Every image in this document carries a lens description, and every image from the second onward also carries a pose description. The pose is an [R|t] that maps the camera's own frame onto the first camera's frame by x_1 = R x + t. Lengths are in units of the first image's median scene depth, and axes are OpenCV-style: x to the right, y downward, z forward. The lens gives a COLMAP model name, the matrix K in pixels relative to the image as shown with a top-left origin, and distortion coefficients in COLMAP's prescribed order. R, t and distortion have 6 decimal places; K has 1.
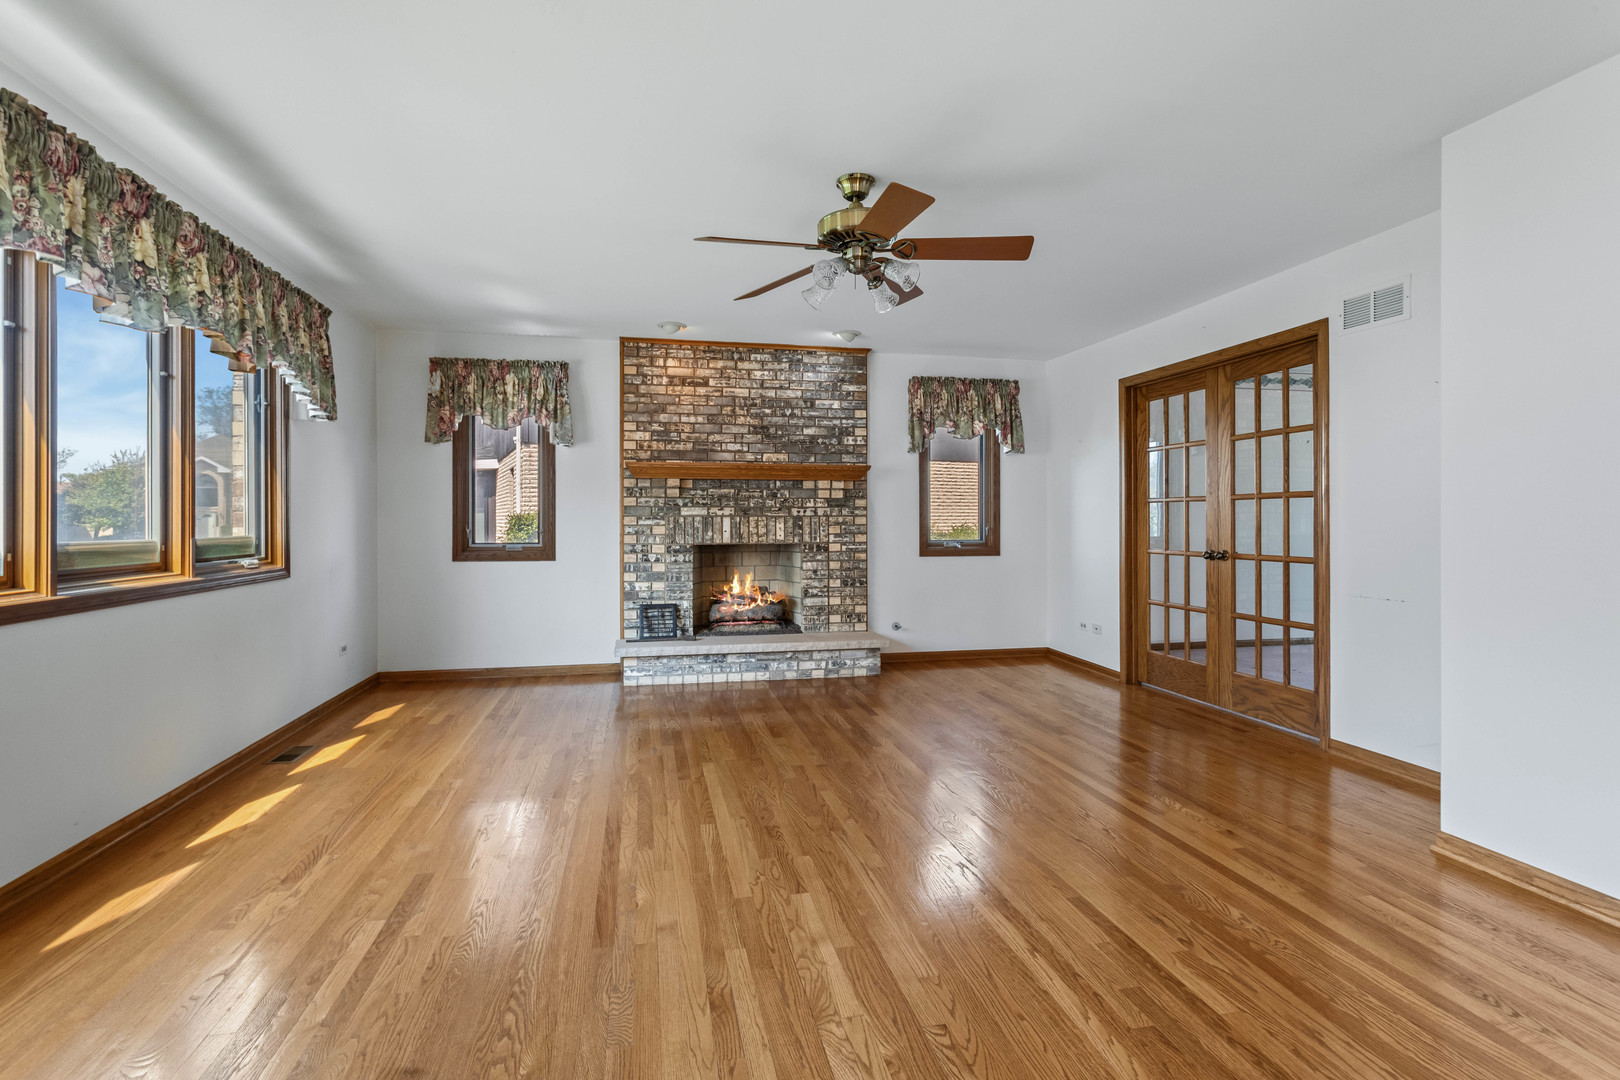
lens RADIAL K [[769.7, 0, 804.0], [0, 769.7, 519.1], [0, 0, 1]] dist [-0.005045, 0.003175]
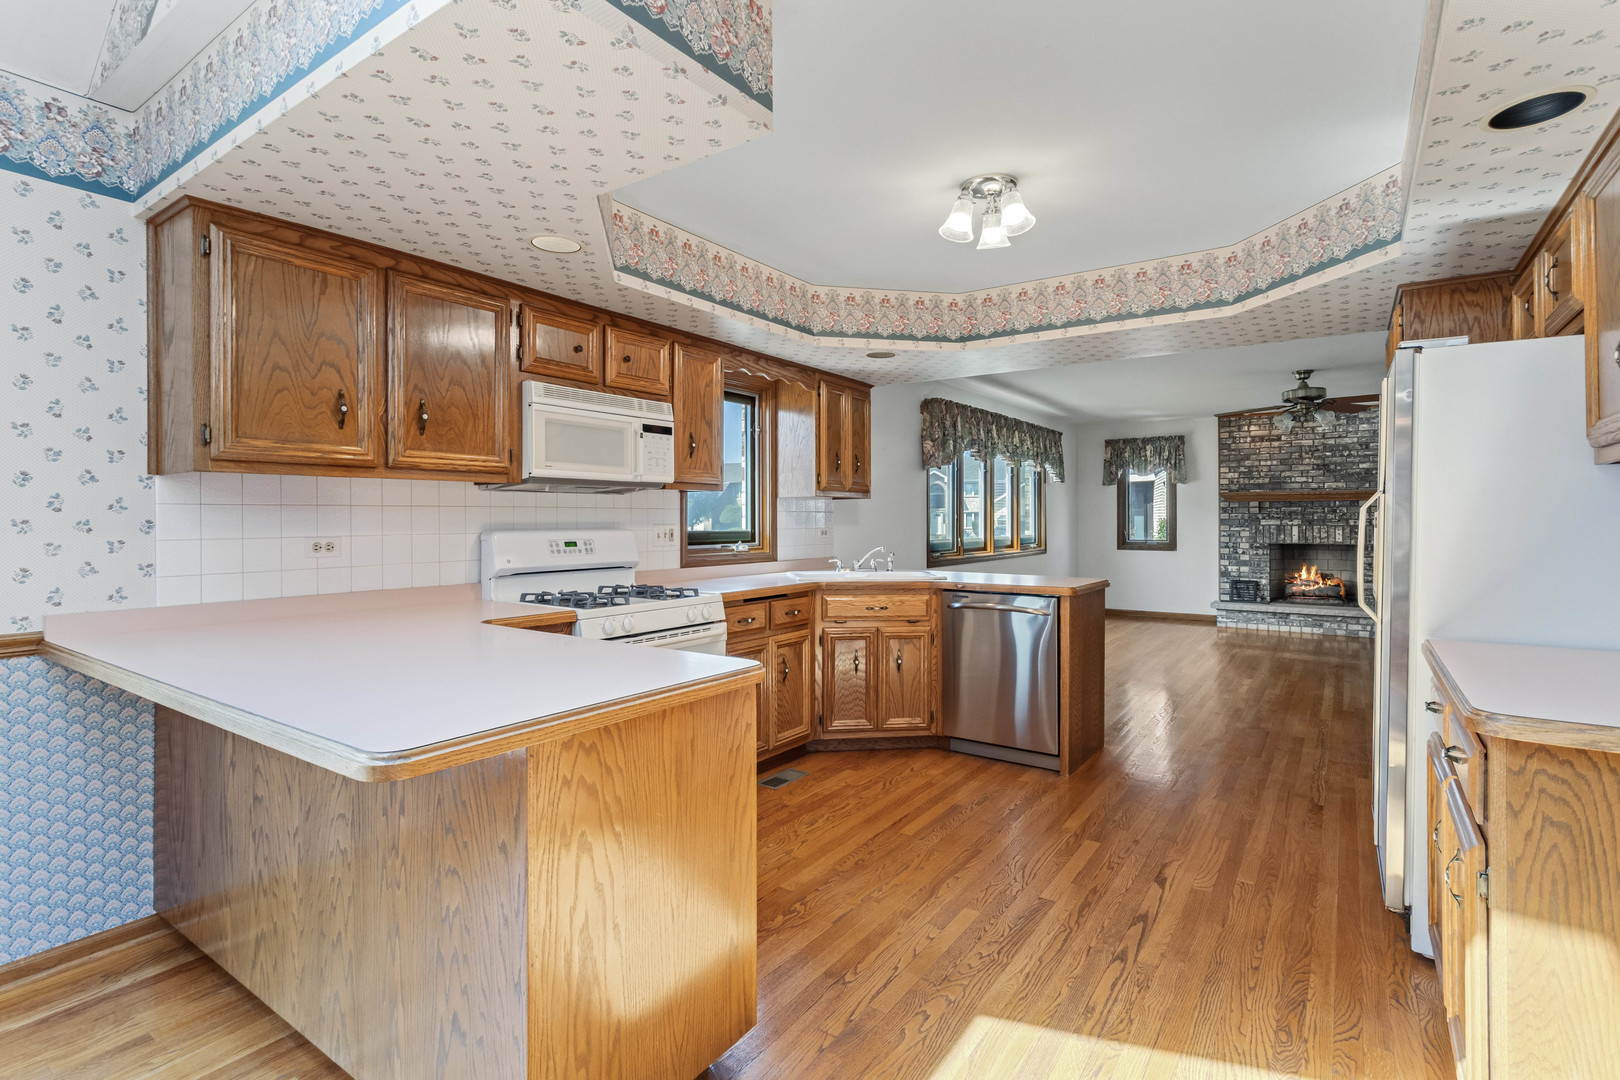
lens RADIAL K [[769.7, 0, 798.4], [0, 769.7, 519.0], [0, 0, 1]] dist [-0.005045, 0.003175]
pose [[0.679448, -0.000020, -0.733724, 0.349946], [0.003296, 0.999990, 0.003026, -0.024419], [0.733717, -0.004474, 0.679441, -0.756176]]
